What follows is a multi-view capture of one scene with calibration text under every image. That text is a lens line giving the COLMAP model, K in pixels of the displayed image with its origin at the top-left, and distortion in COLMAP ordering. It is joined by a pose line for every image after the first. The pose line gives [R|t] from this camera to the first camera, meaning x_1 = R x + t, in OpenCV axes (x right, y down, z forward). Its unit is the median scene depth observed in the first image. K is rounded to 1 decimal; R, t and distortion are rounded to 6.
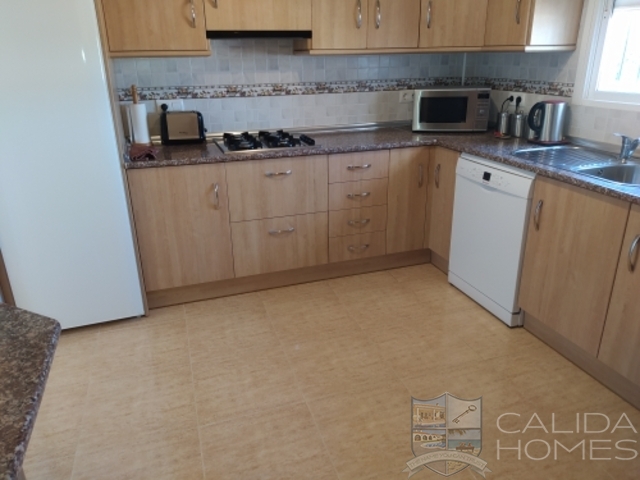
lens RADIAL K [[481.2, 0, 323.6], [0, 481.2, 238.8], [0, 0, 1]] dist [0.030983, -0.035502]
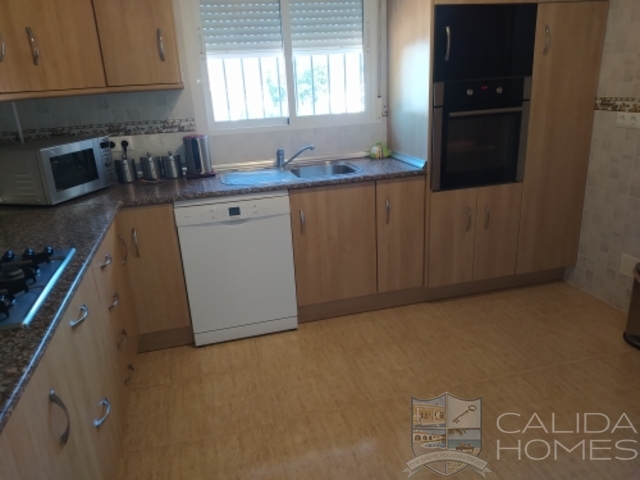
lens RADIAL K [[481.2, 0, 320.2], [0, 481.2, 236.4], [0, 0, 1]] dist [0.030983, -0.035502]
pose [[0.078417, -0.310522, 0.947326, -0.533839], [0.404270, 0.878518, 0.254503, -0.237829], [-0.911272, 0.363018, 0.194426, 0.602113]]
